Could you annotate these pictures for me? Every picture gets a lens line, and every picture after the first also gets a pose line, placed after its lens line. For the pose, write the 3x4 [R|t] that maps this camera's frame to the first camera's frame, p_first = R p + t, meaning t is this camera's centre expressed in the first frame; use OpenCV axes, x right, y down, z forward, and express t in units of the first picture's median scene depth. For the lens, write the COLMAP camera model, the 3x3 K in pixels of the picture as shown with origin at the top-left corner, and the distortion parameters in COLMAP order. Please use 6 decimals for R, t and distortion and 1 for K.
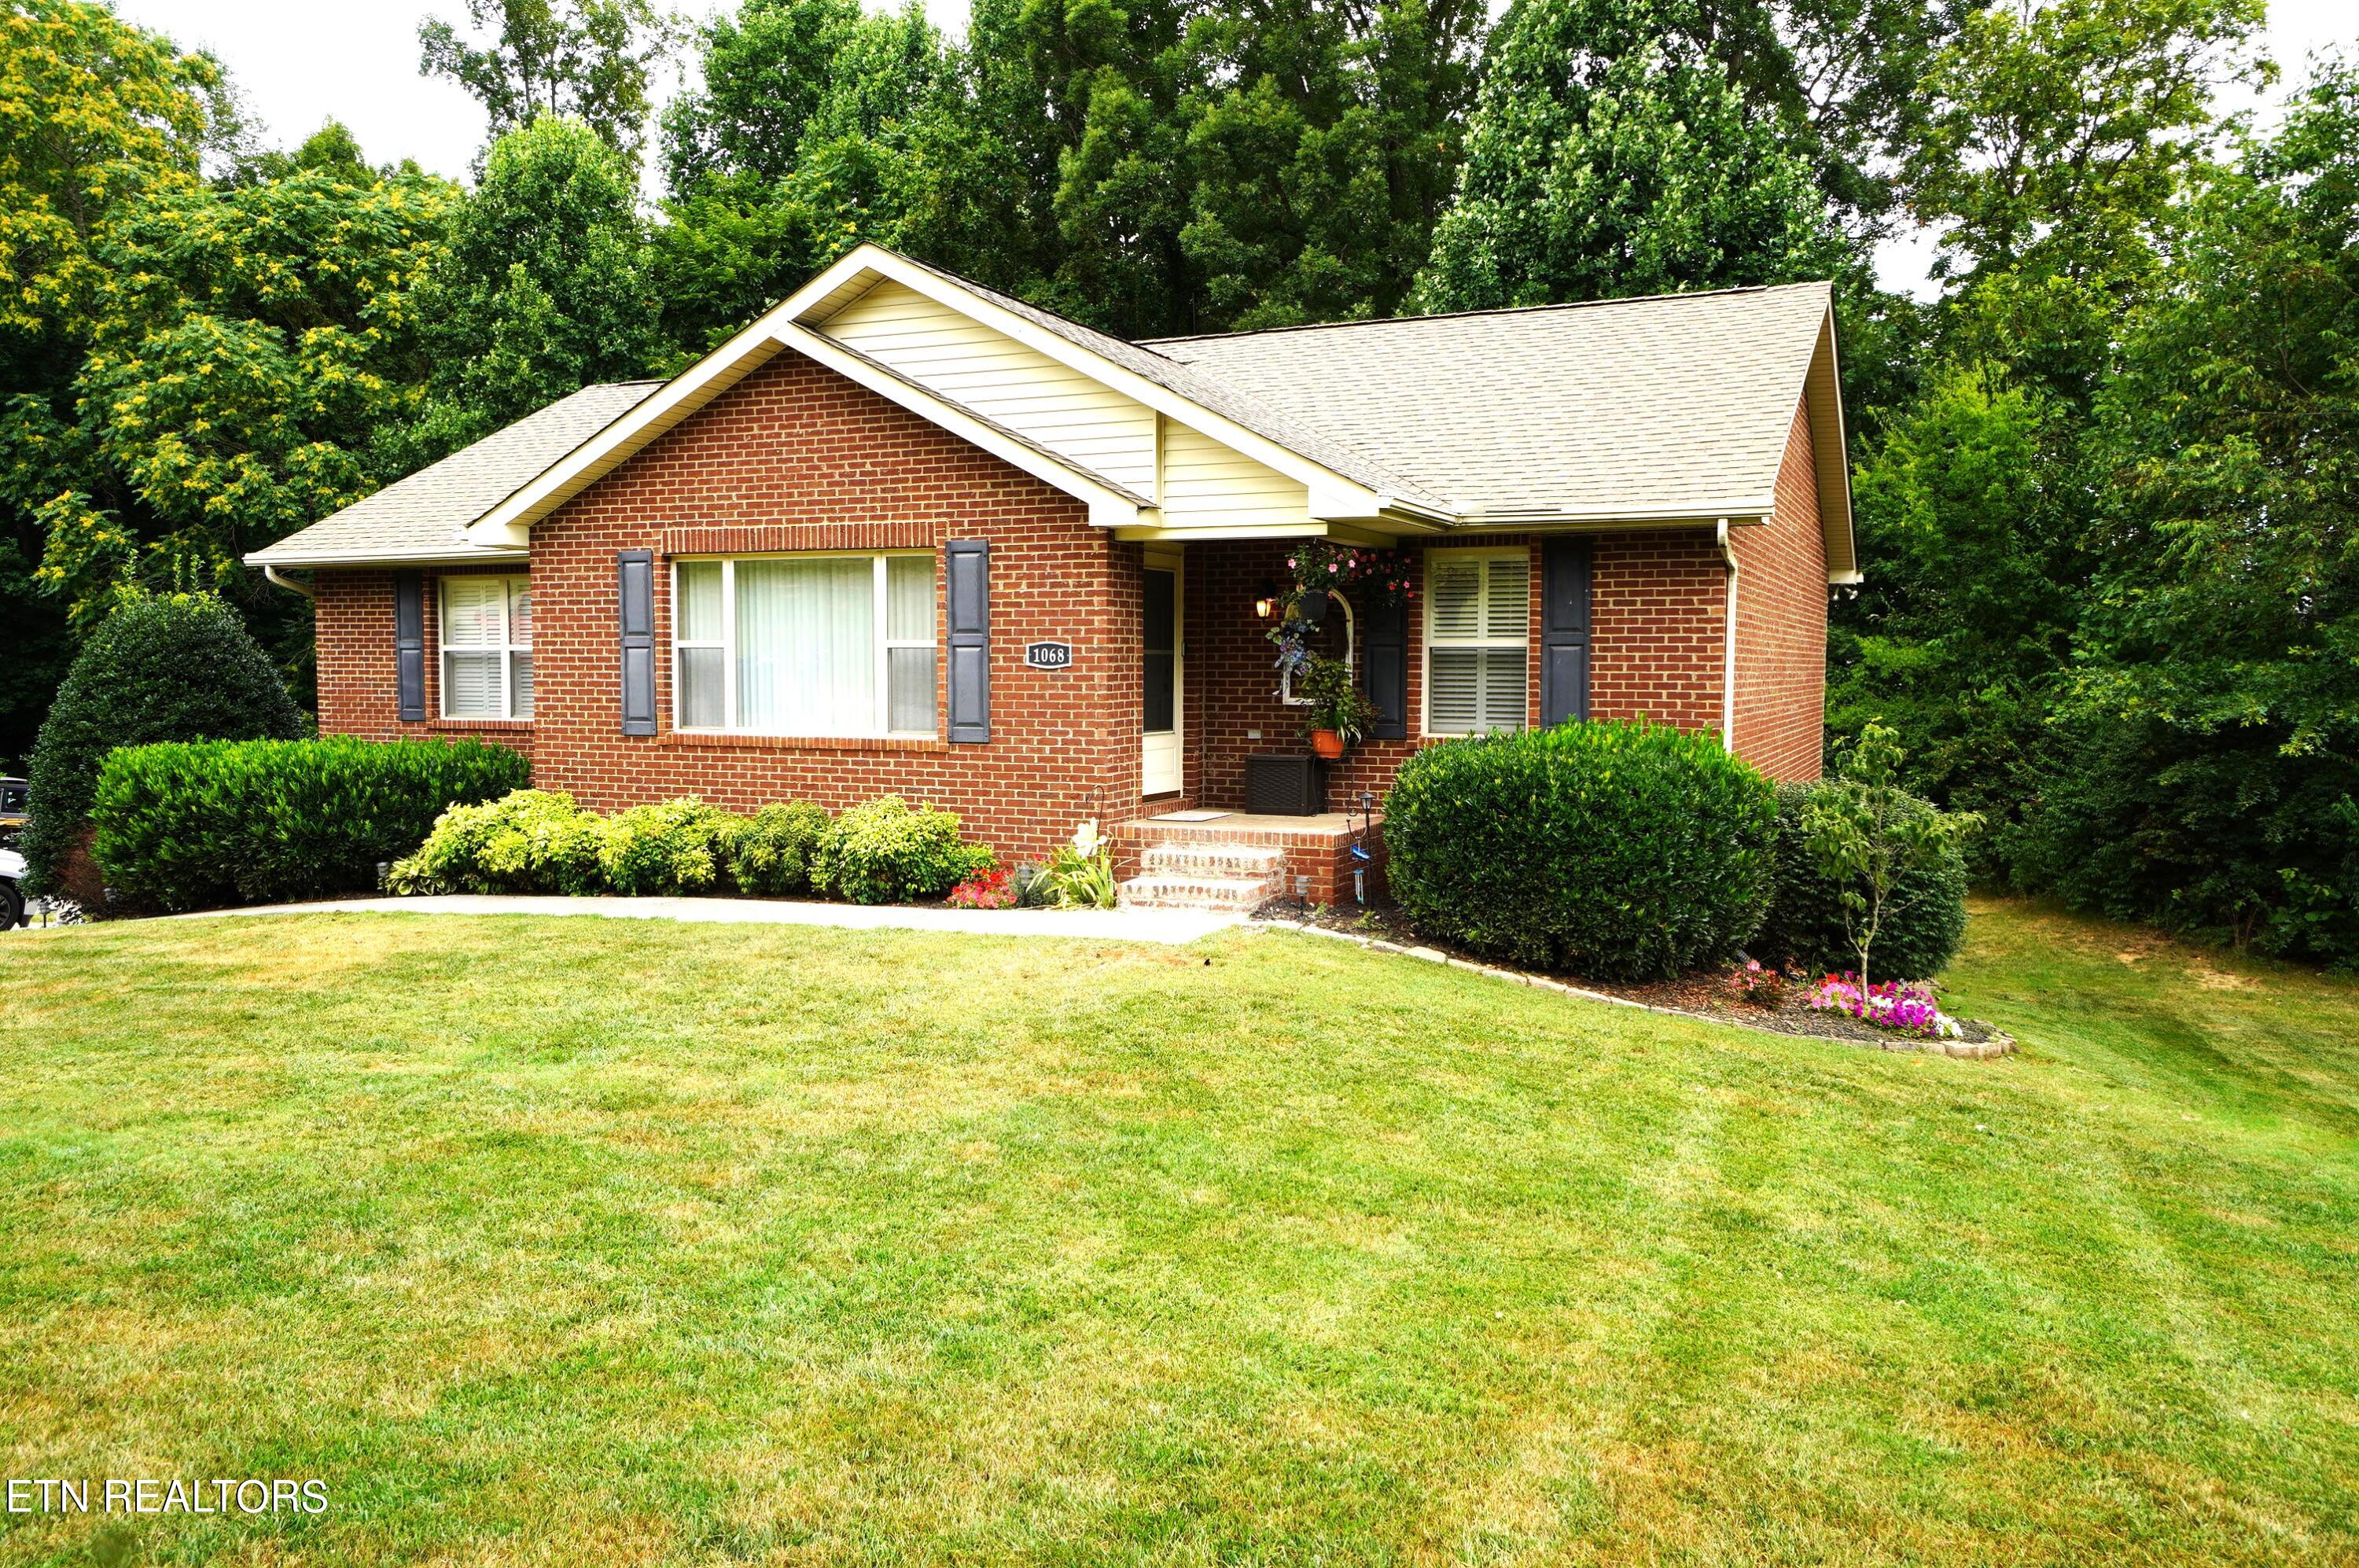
lens RADIAL K [[1764.9, 0, 1170.4], [0, 1764.9, 790.9], [0, 0, 1]] dist [0.011491, 0.005908]
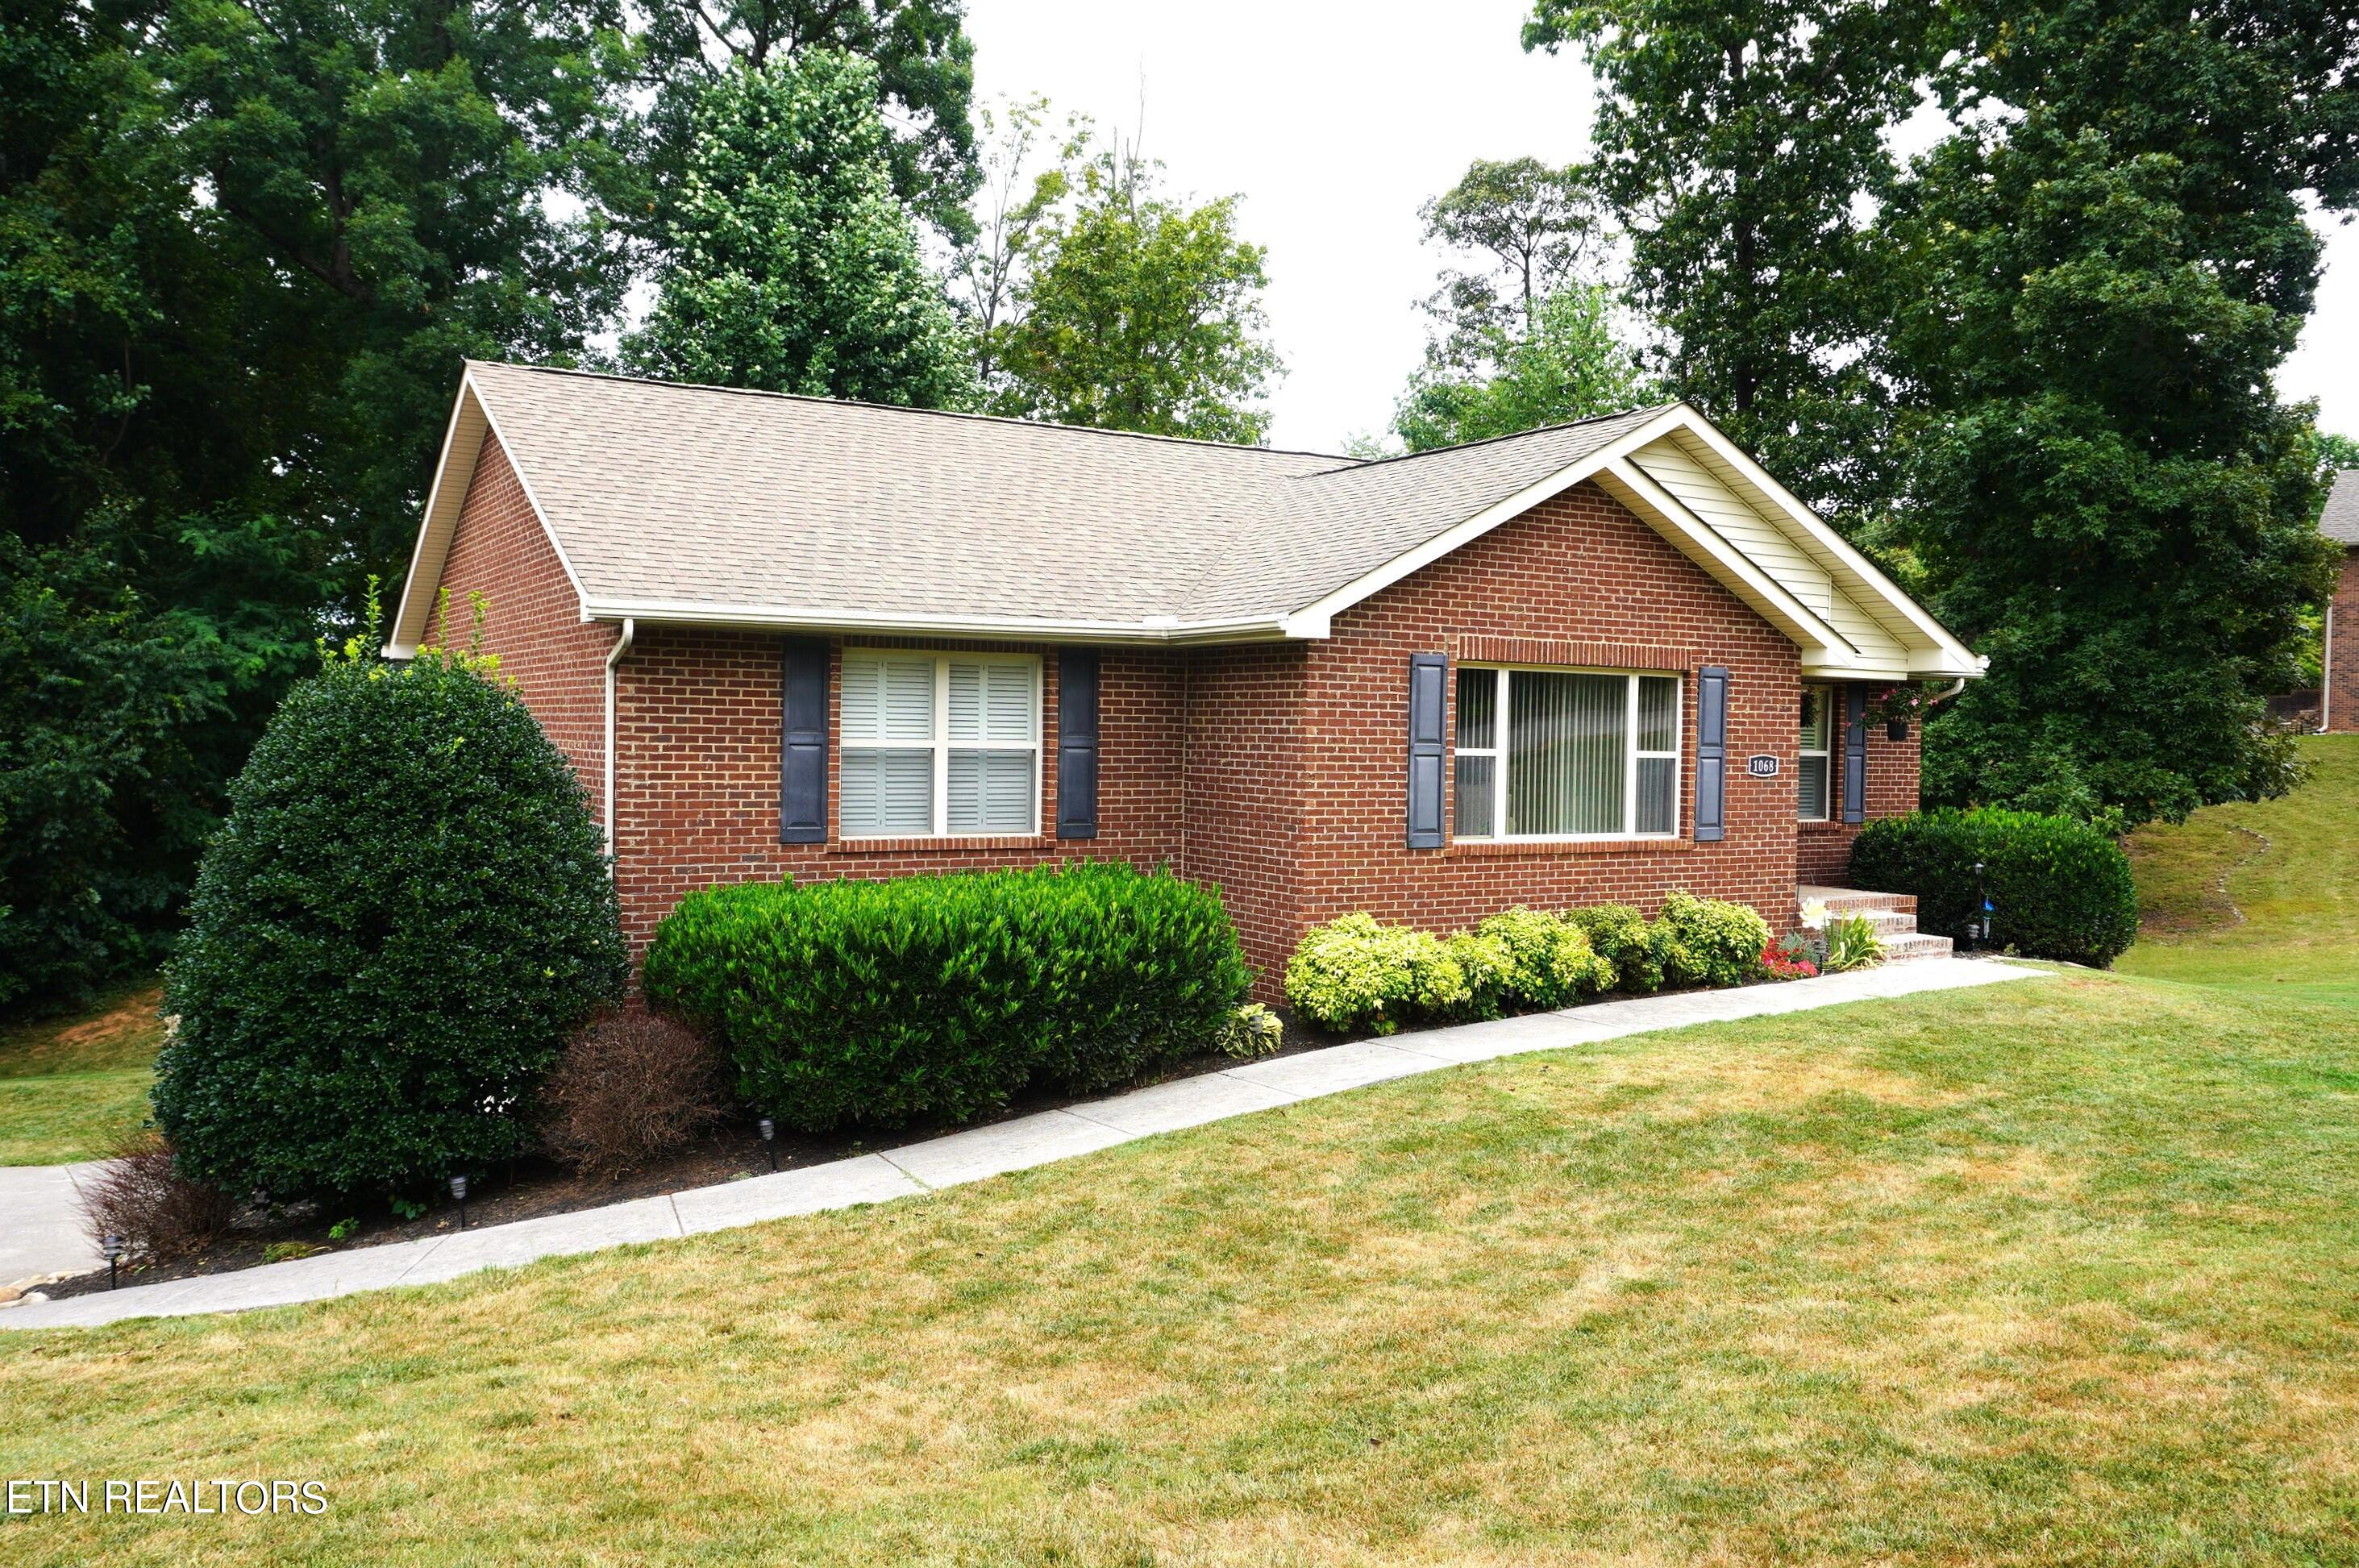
lens RADIAL K [[1809.6, 0, 1179.5], [0, 1809.6, 784.0], [0, 0, 1]] dist [-0.035238, -0.000489]
pose [[0.567262, -0.015024, 0.823400, -1.220874], [0.045437, 0.998882, -0.013078, -0.061520], [-0.822283, 0.044832, 0.567310, 0.581307]]
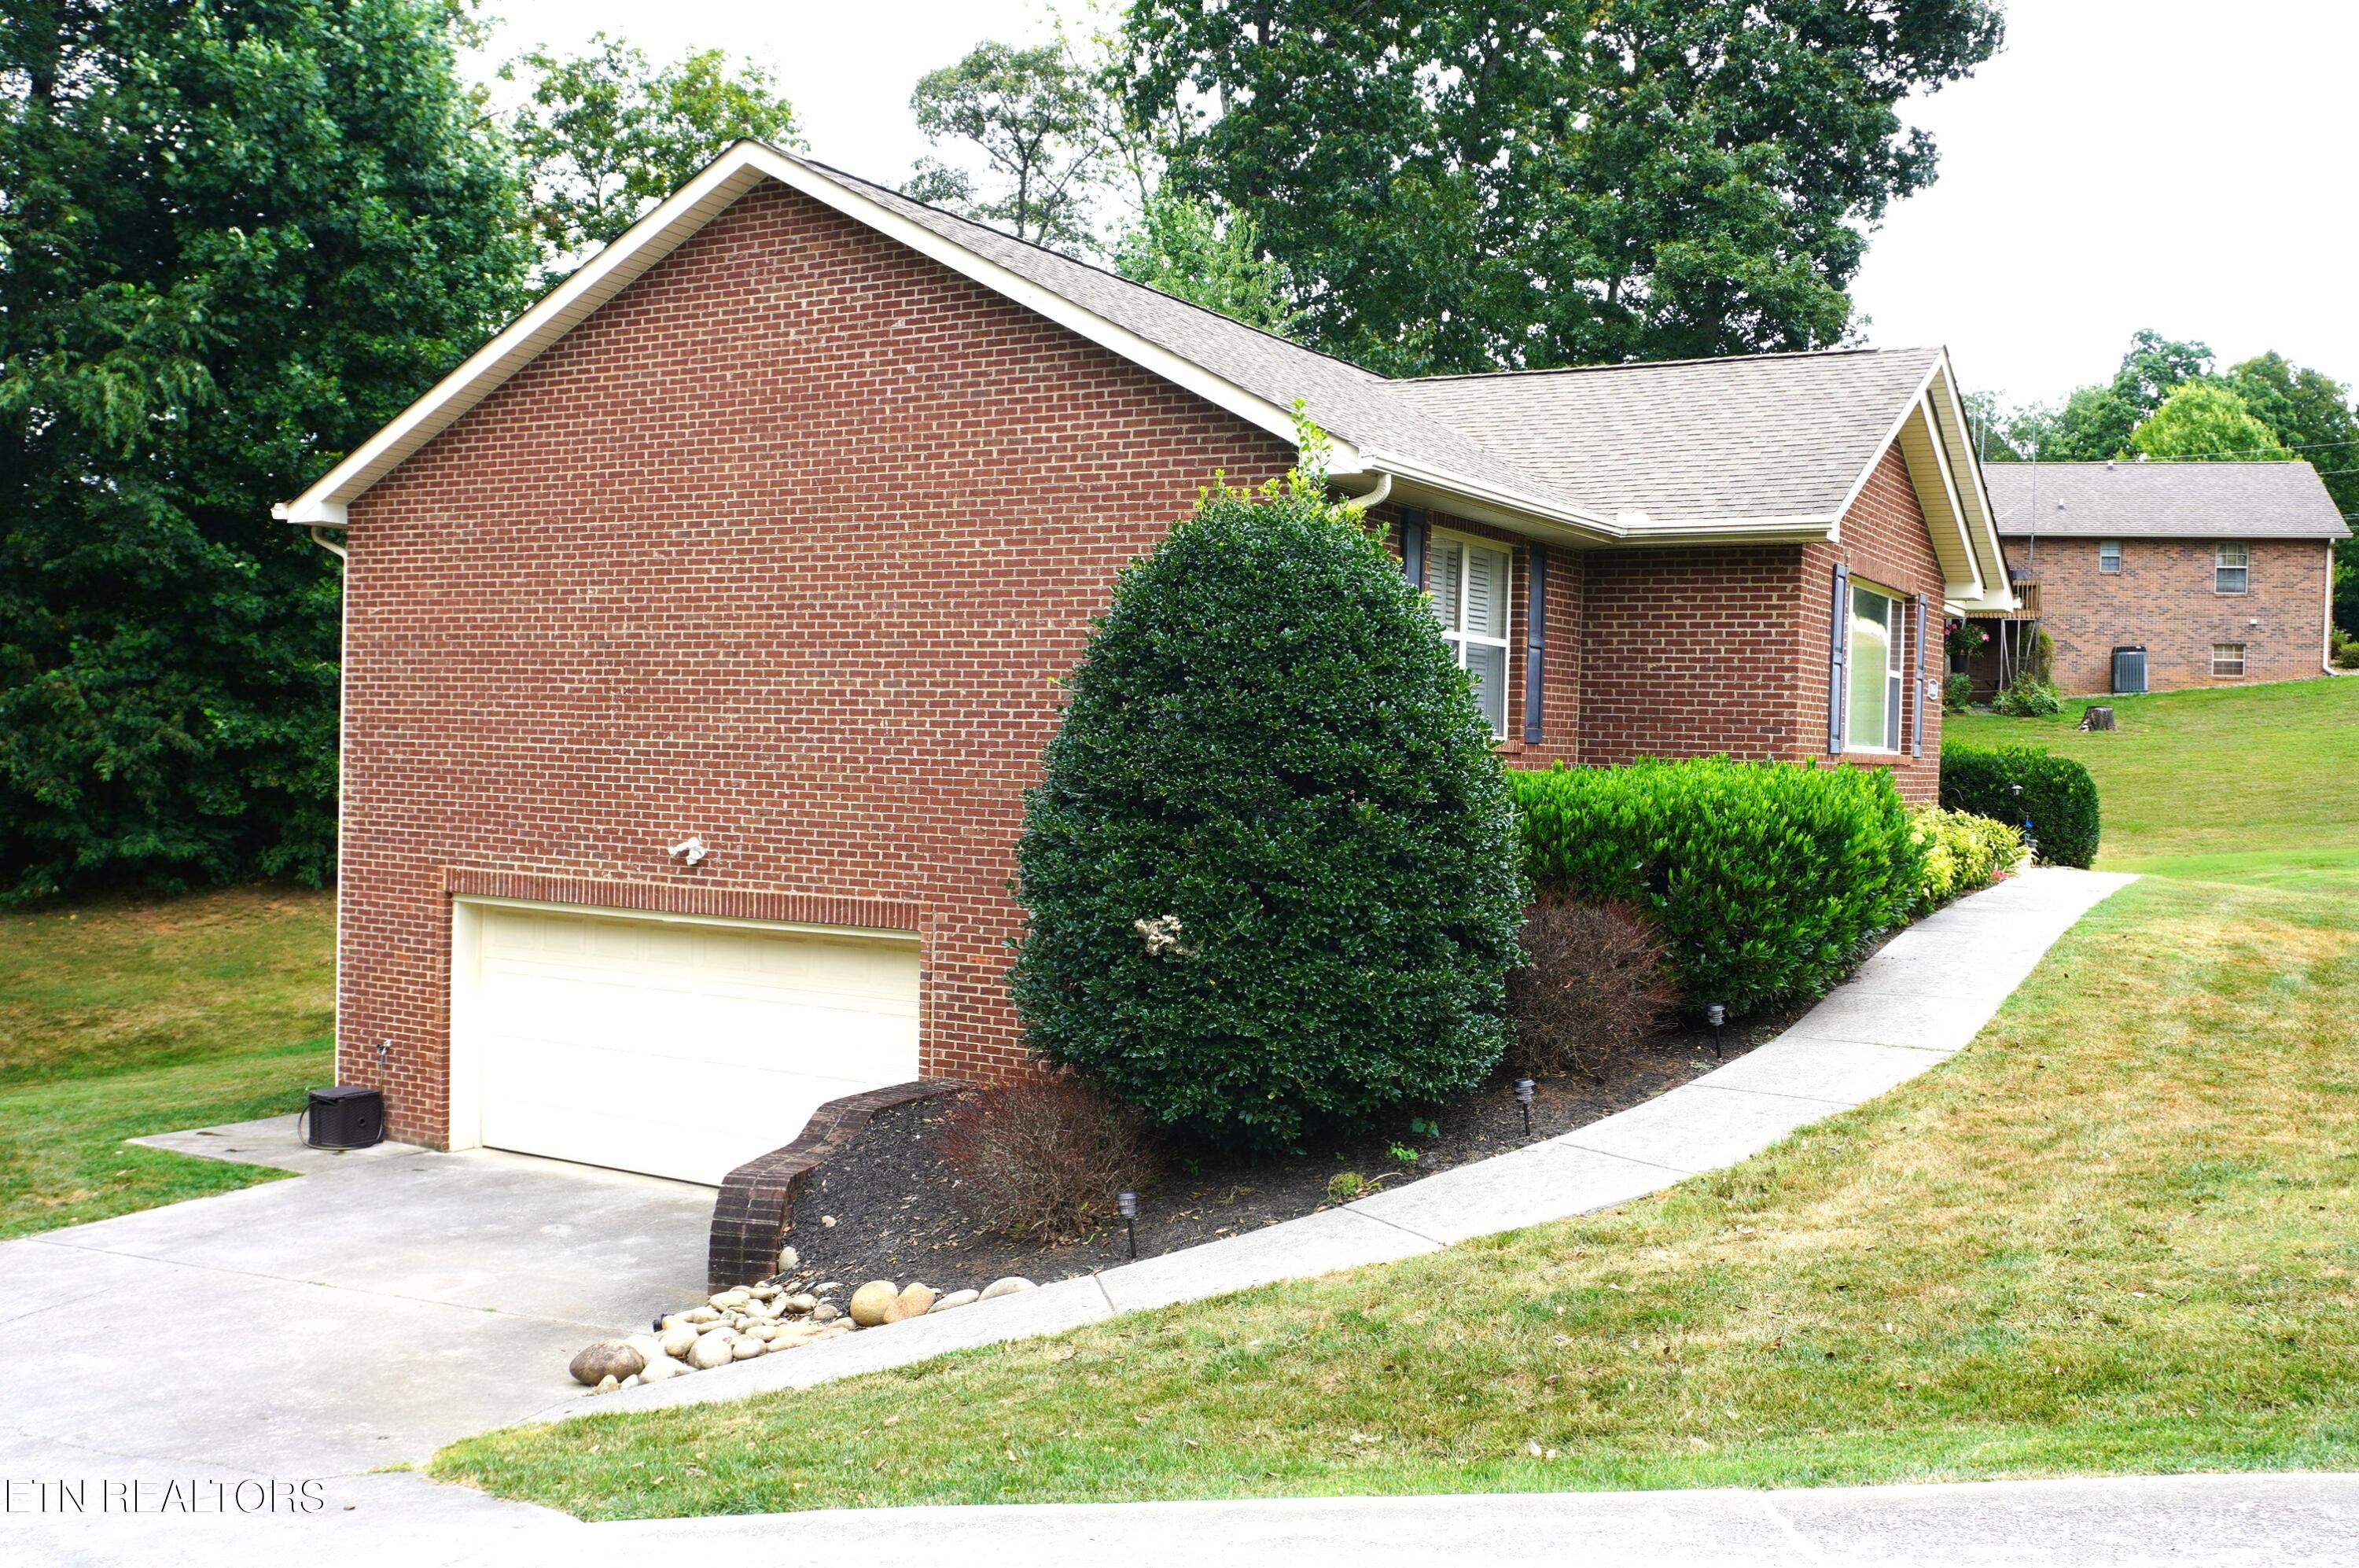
lens RADIAL K [[2167.2, 0, 1178.9], [0, 2167.2, 768.9], [0, 0, 1]] dist [-0.068467, -0.018176]
pose [[0.107926, -0.008772, 0.994120, -1.583756], [0.047698, 0.998855, 0.003636, -0.046432], [-0.993014, 0.047026, 0.108221, 1.282761]]
